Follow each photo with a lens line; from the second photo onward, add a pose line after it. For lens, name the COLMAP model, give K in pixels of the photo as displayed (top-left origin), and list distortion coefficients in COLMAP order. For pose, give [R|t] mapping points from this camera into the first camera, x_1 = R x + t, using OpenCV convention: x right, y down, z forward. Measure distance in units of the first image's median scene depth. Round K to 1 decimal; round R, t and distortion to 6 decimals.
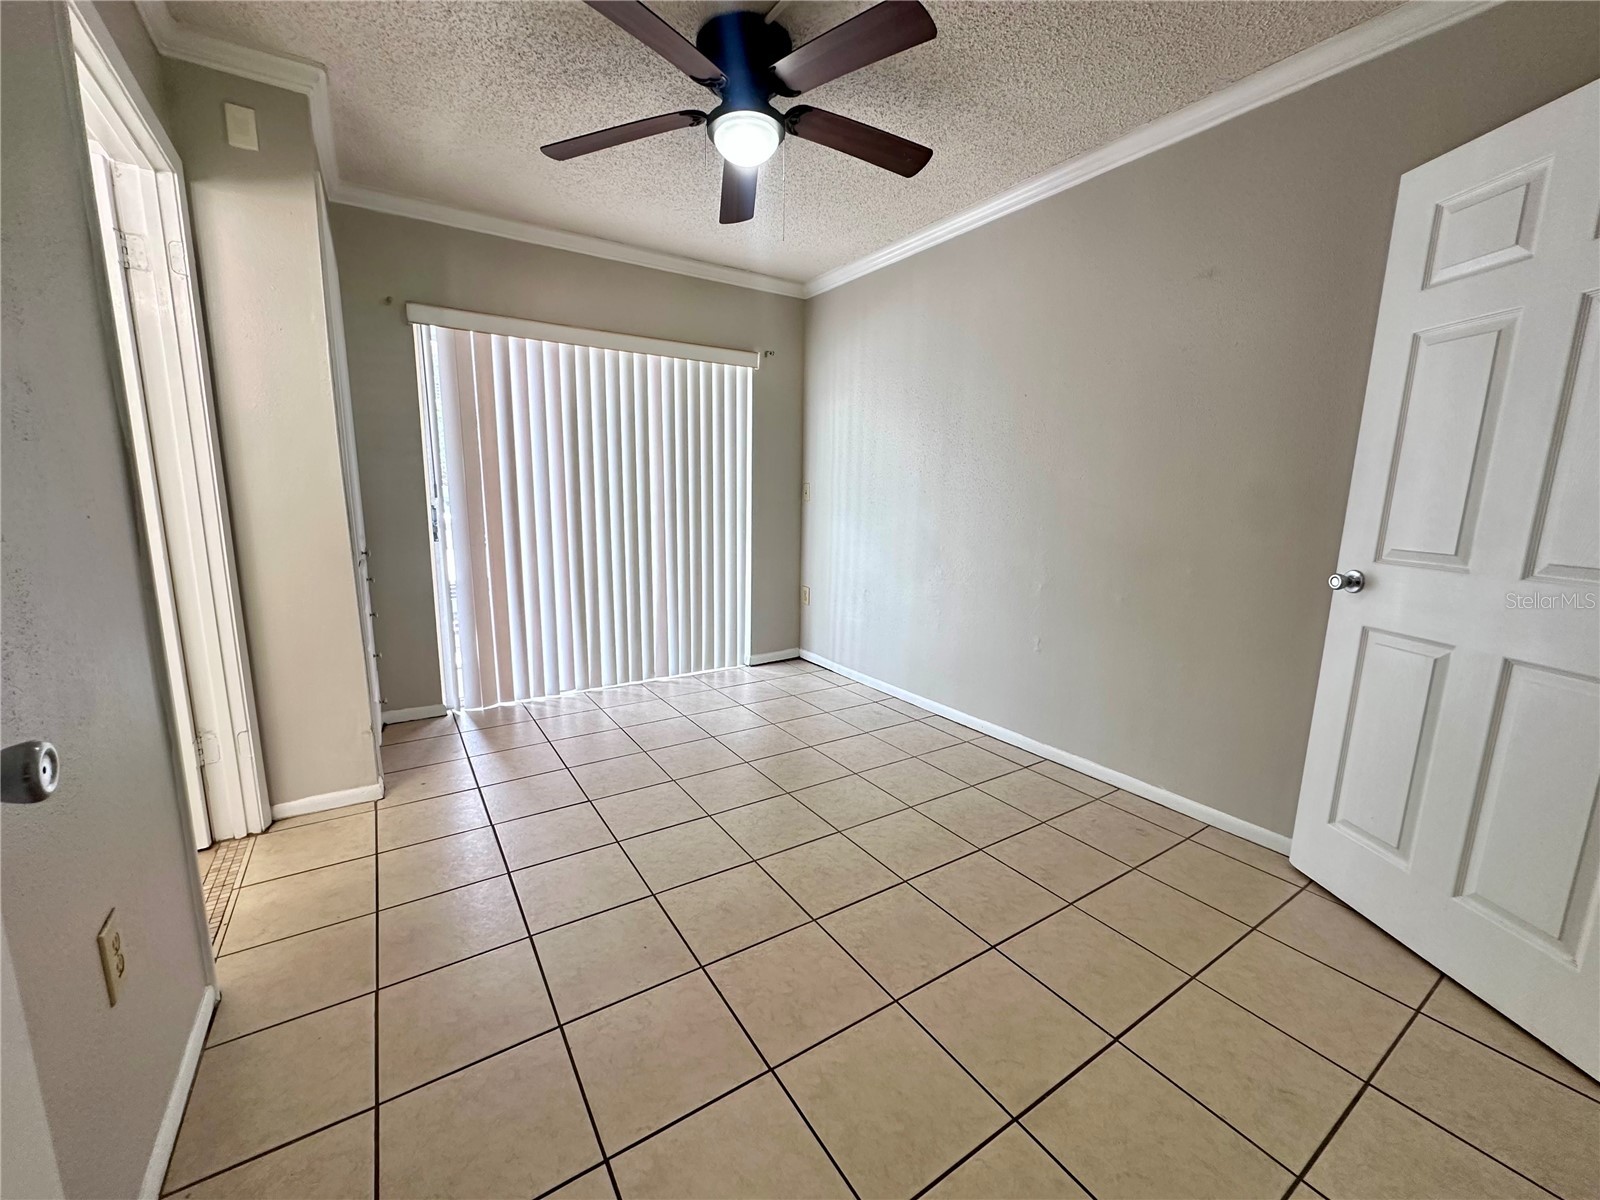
lens RADIAL K [[650.6, 0, 800.0], [0, 650.6, 600.0], [0, 0, 1]] dist [-0.001256, 0.000177]
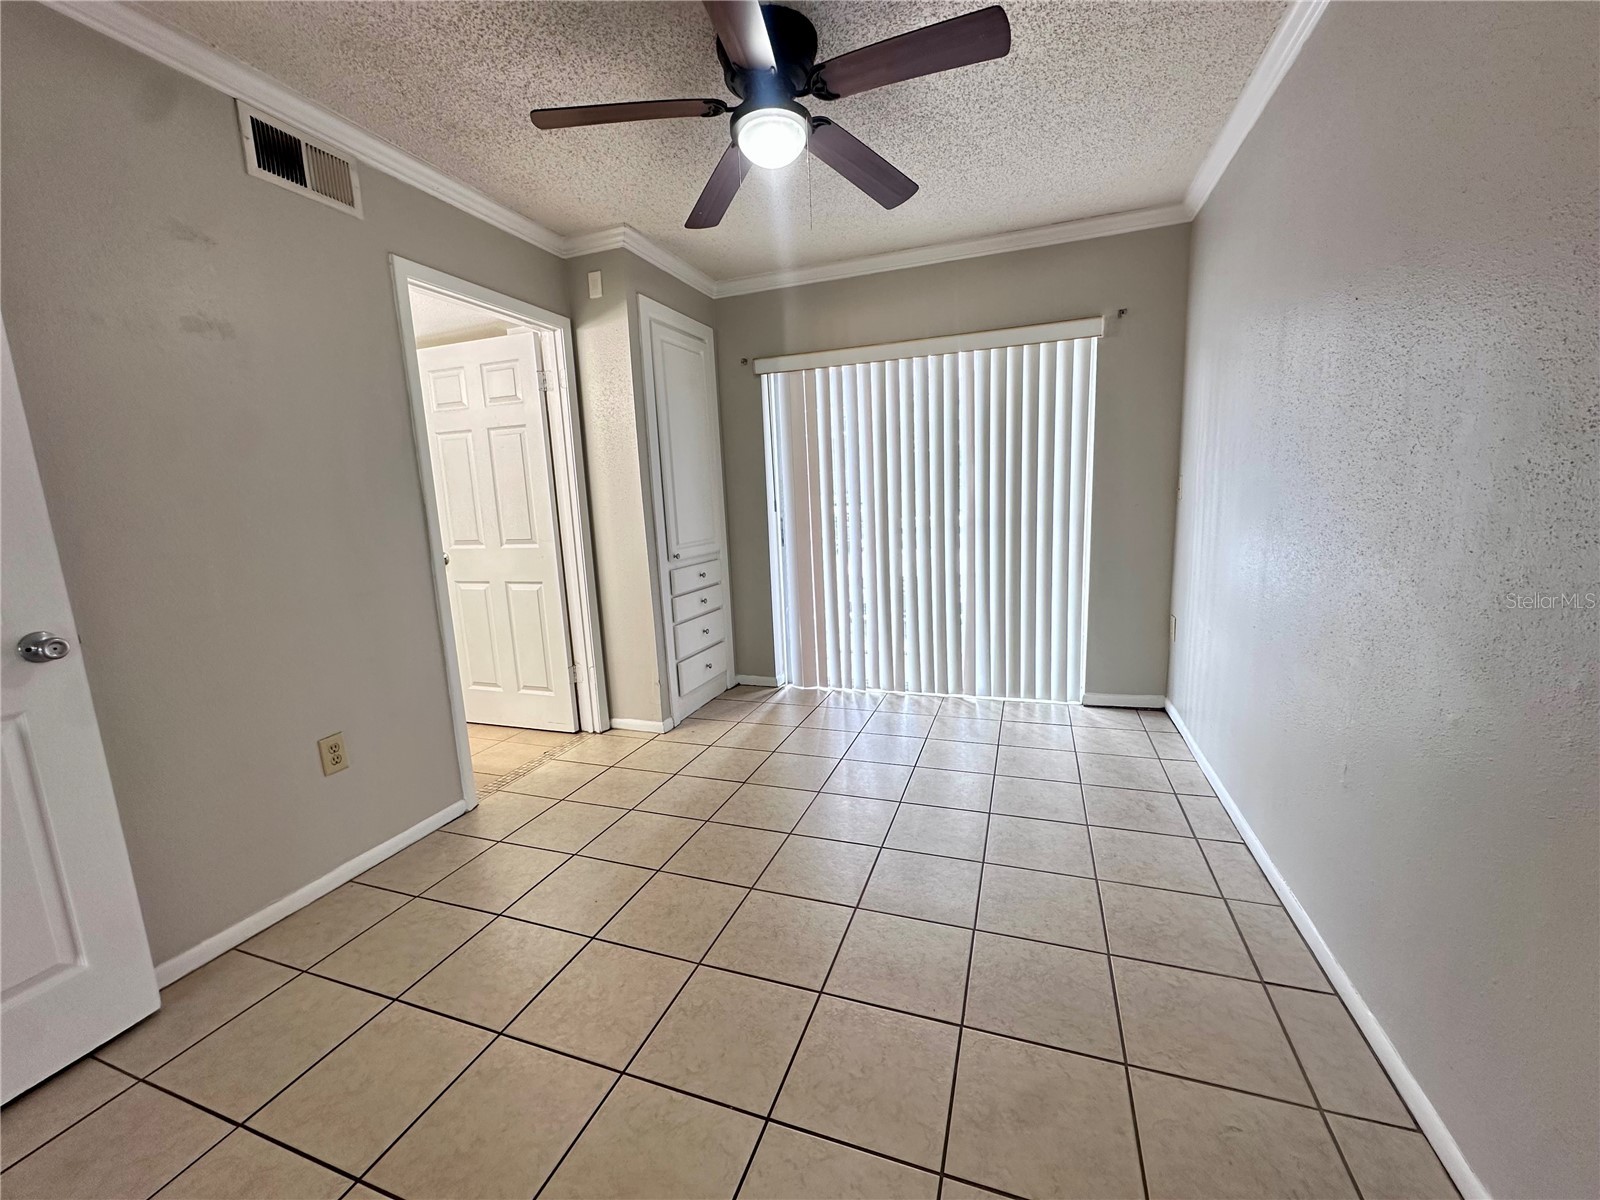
lens RADIAL K [[637.6, 0, 800.0], [0, 637.6, 600.0], [0, 0, 1]] dist [0.011136, -0.000004]
pose [[0.604025, 0.086504, -0.792257, 0.413175], [-0.085670, 0.995379, 0.043366, -0.042754], [0.792348, 0.041678, 0.608644, 0.279317]]
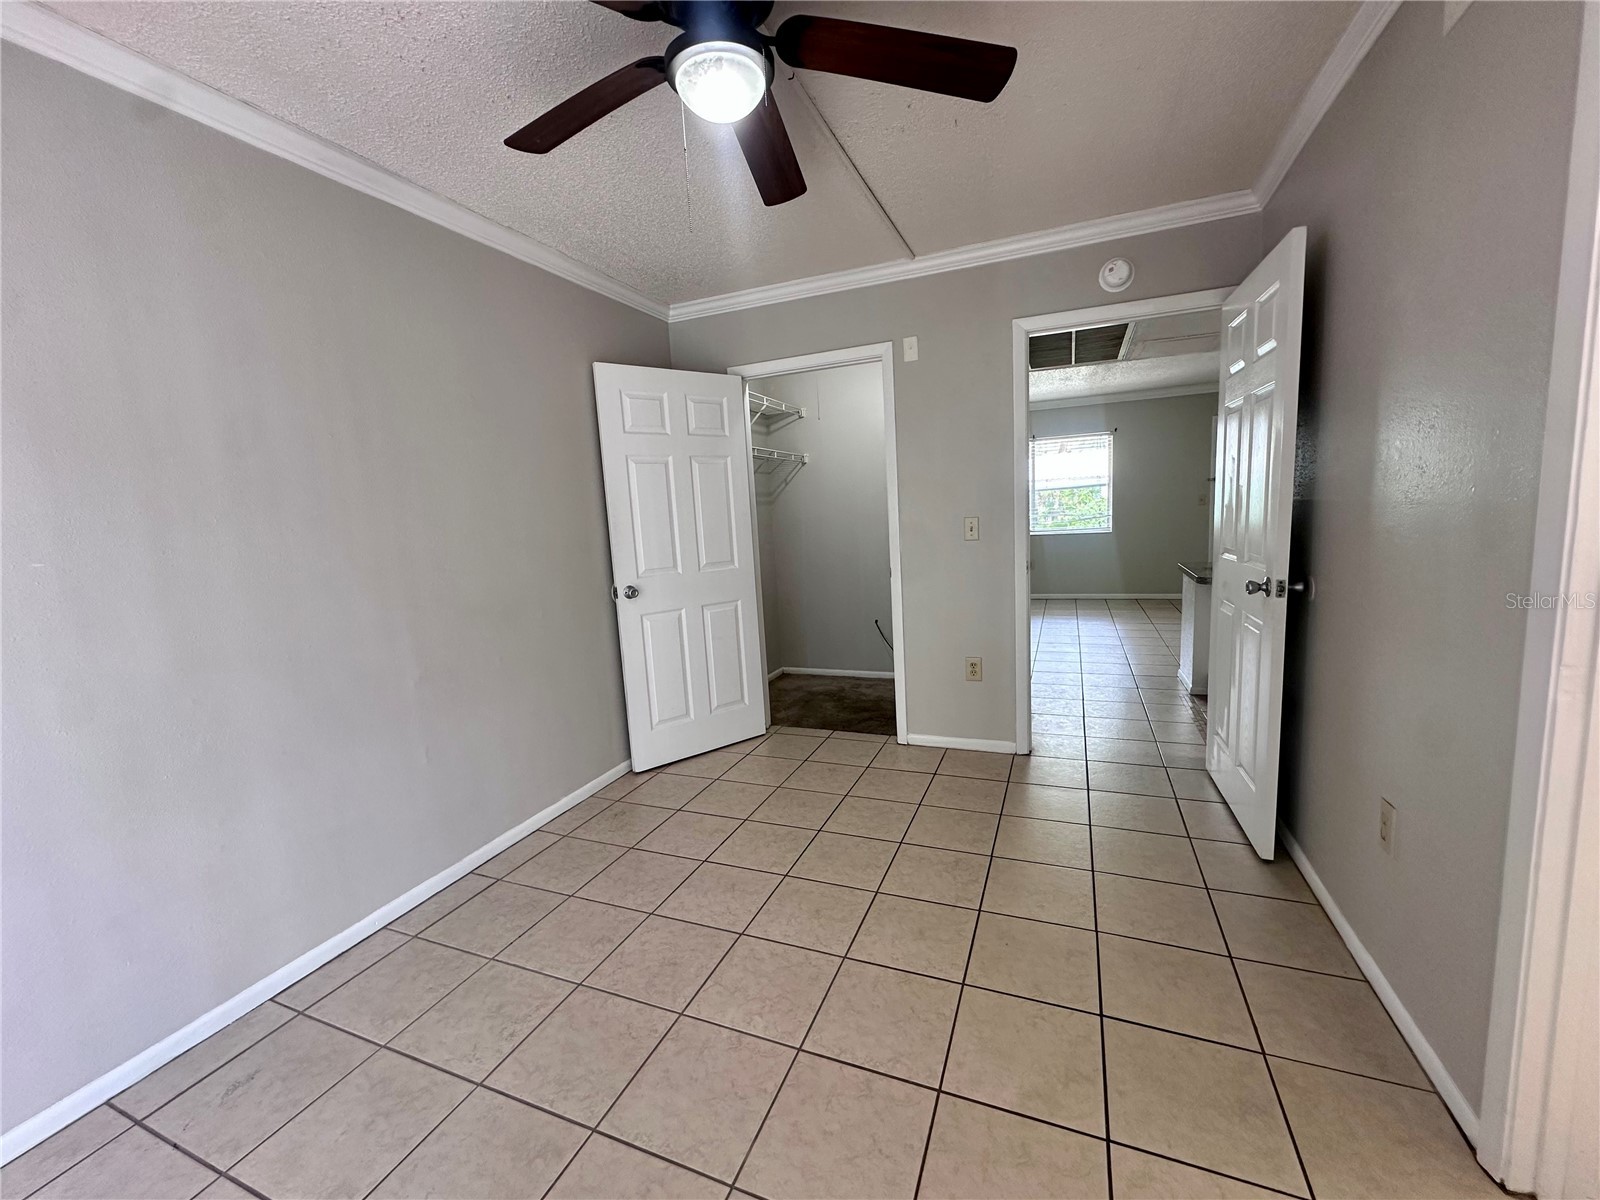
lens RADIAL K [[637.6, 0, 800.0], [0, 637.6, 600.0], [0, 0, 1]] dist [0.011136, -0.000004]
pose [[-0.563272, -0.093657, 0.820947, -0.432522], [0.188307, 0.952859, 0.237909, -0.177600], [-0.804528, 0.288598, -0.519082, 0.824307]]
